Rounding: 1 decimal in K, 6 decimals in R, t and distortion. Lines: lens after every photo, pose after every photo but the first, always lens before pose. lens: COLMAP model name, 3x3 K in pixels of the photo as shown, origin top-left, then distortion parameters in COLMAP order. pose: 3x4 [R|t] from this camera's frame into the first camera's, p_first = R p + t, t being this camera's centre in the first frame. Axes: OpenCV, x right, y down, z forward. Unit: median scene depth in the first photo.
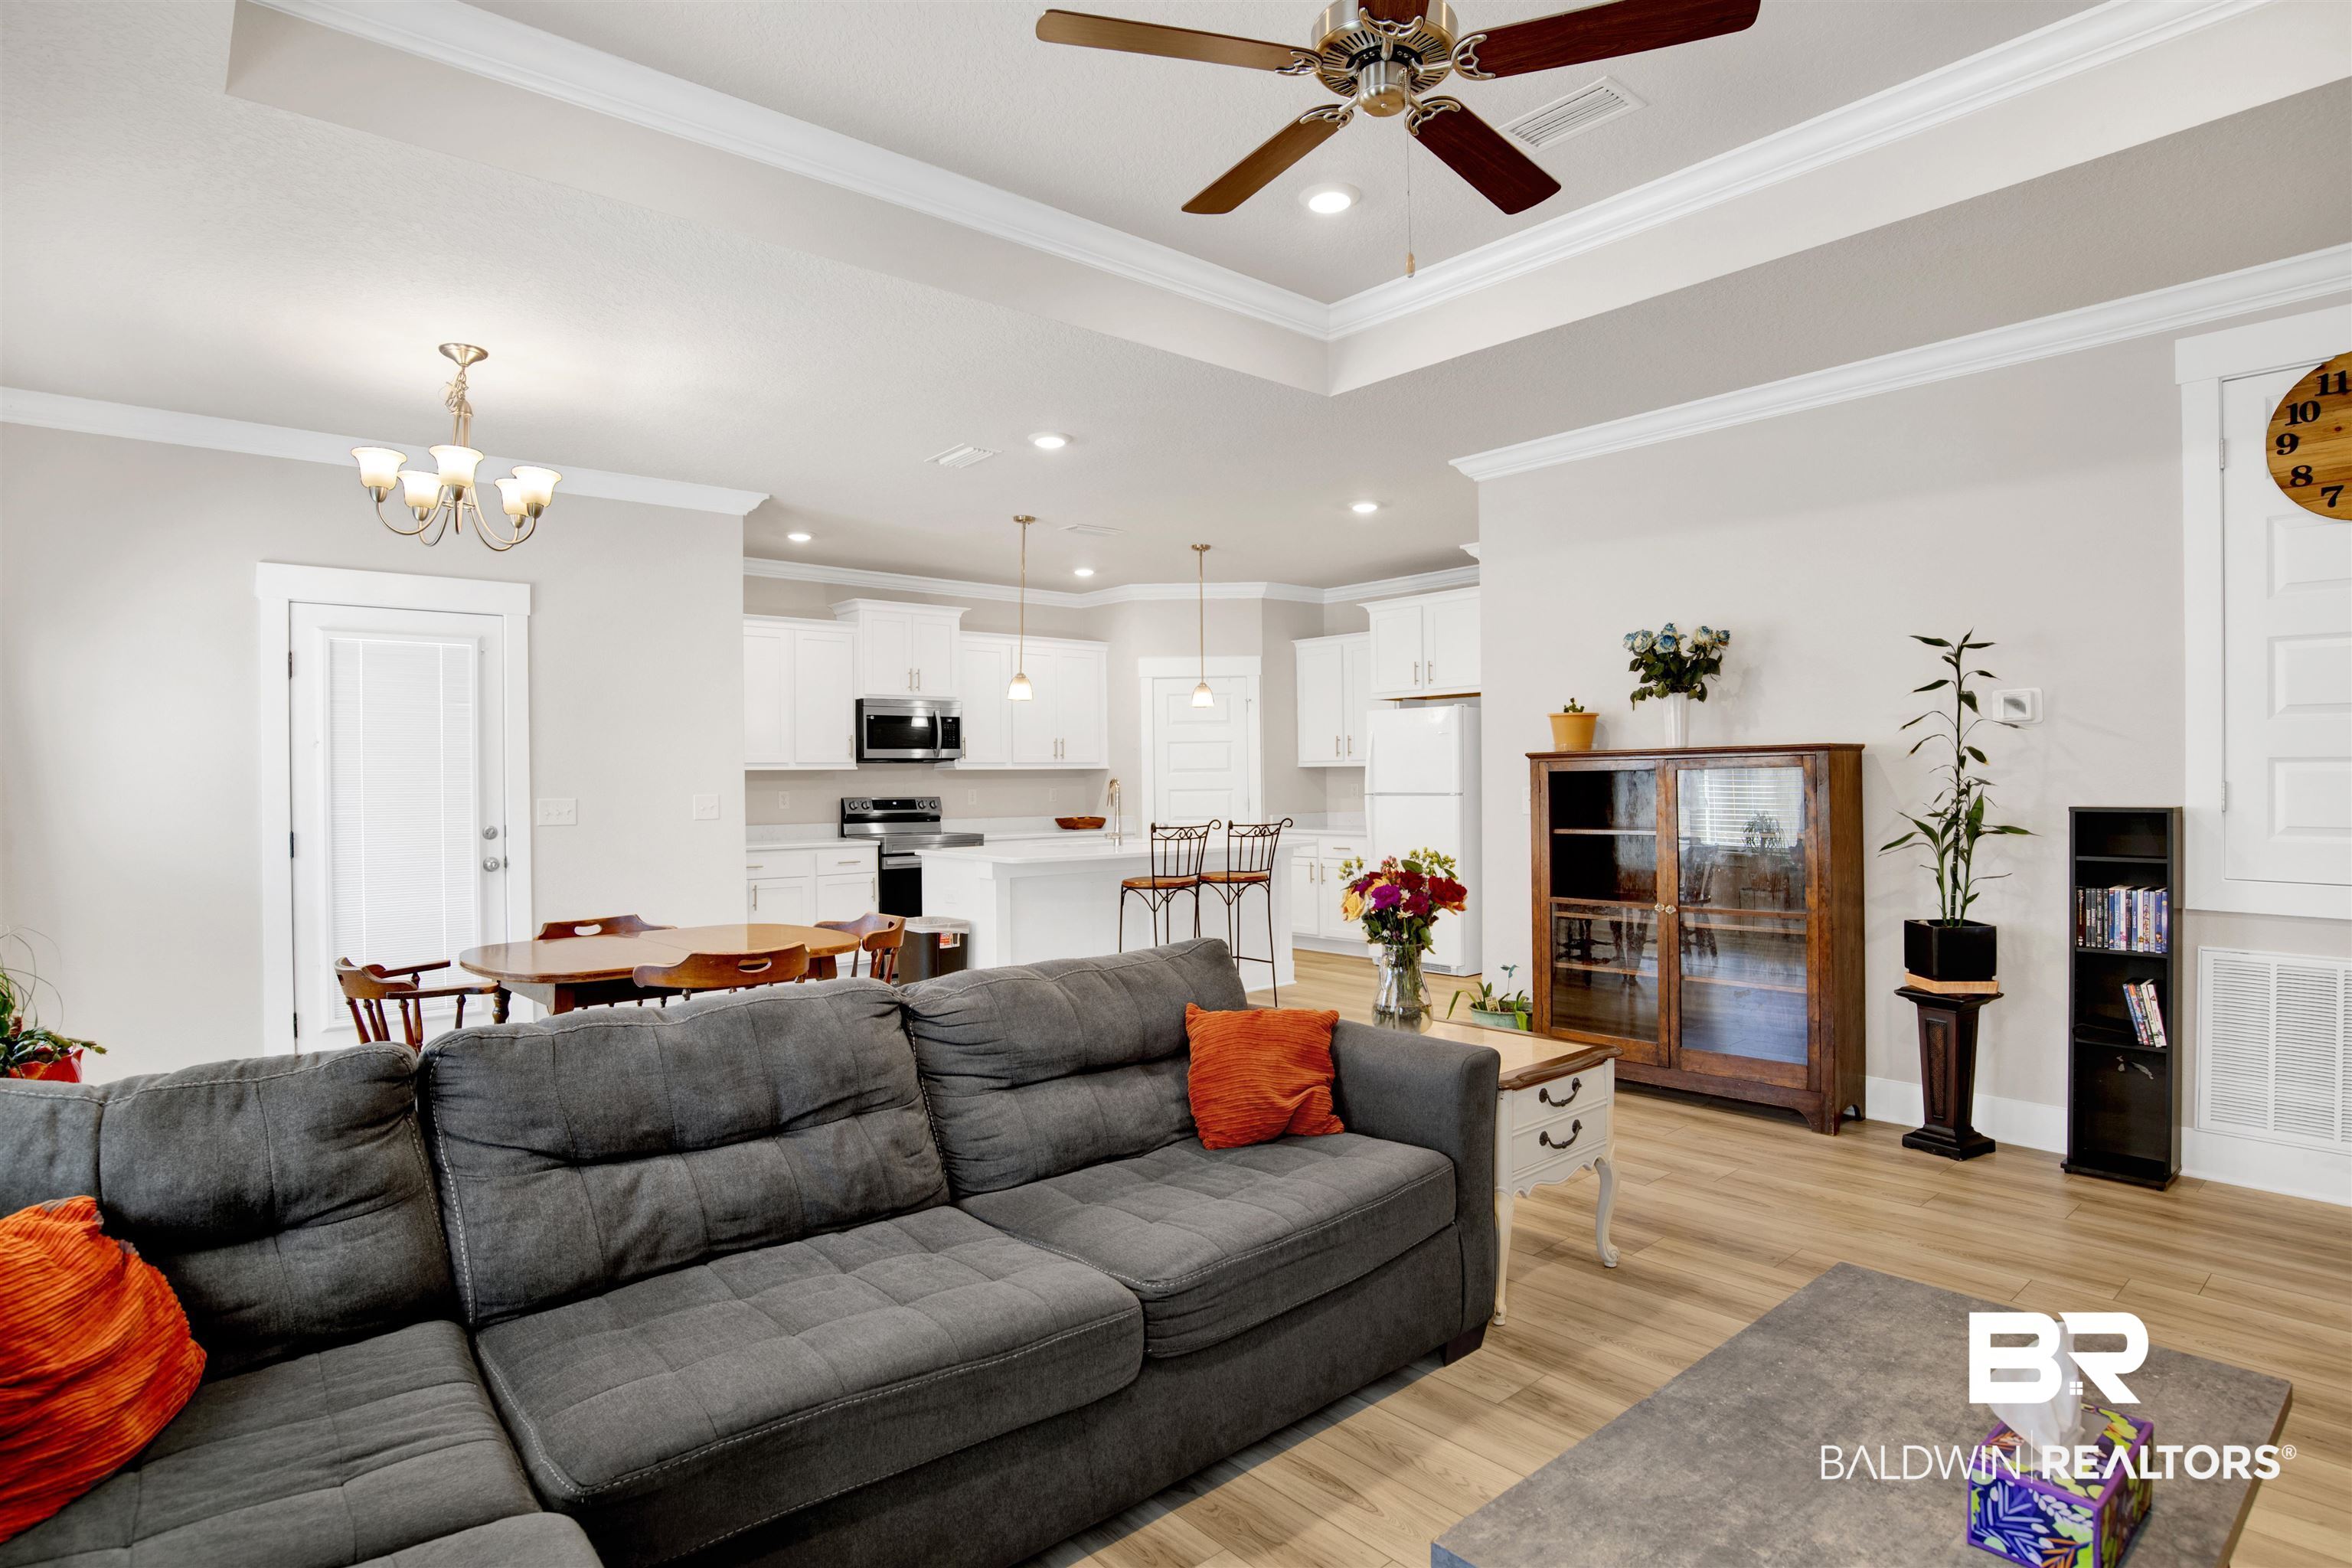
lens RADIAL K [[1224.3, 0, 1226.8], [0, 1224.3, 775.2], [0, 0, 1]] dist [-0.061457, 0.017395]
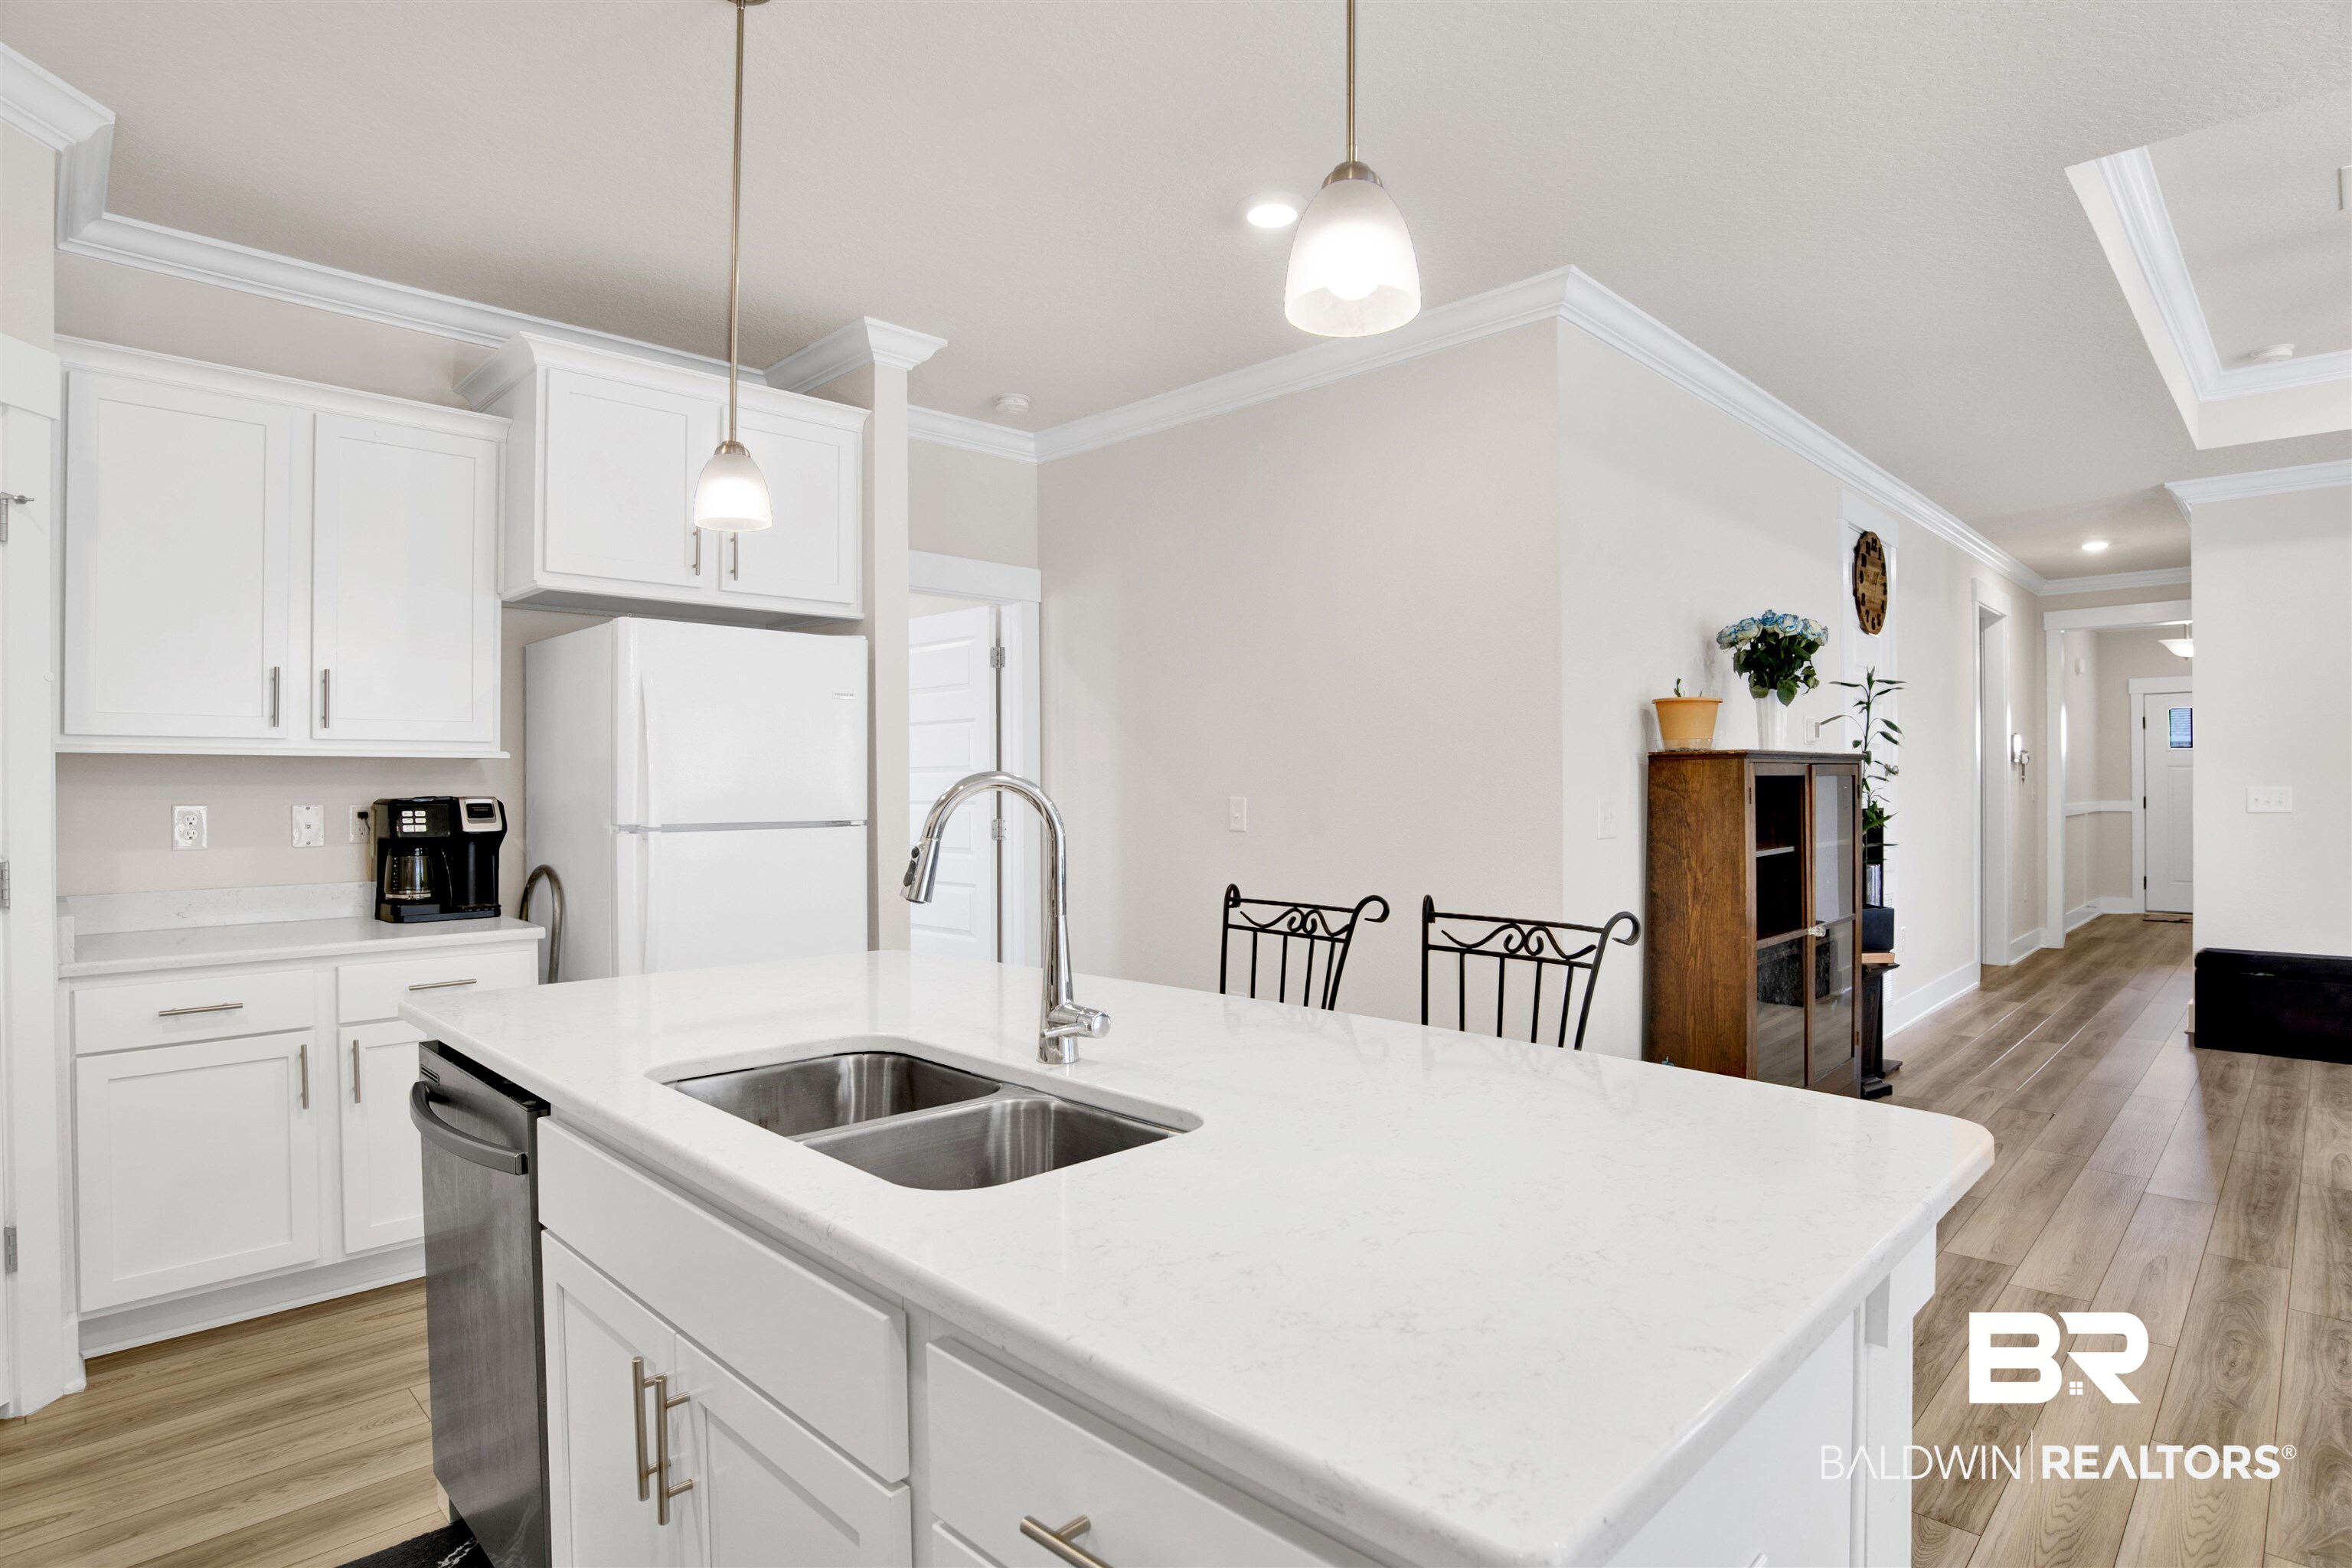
lens RADIAL K [[1224.3, 0, 1152.6], [0, 1224.3, 778.1], [0, 0, 1]] dist [-0.061457, 0.017395]
pose [[-0.041148, 0.017953, 0.998992, -0.287604], [0.002668, 0.999837, -0.017859, 0.006740], [-0.999150, 0.001931, -0.041189, 0.872535]]
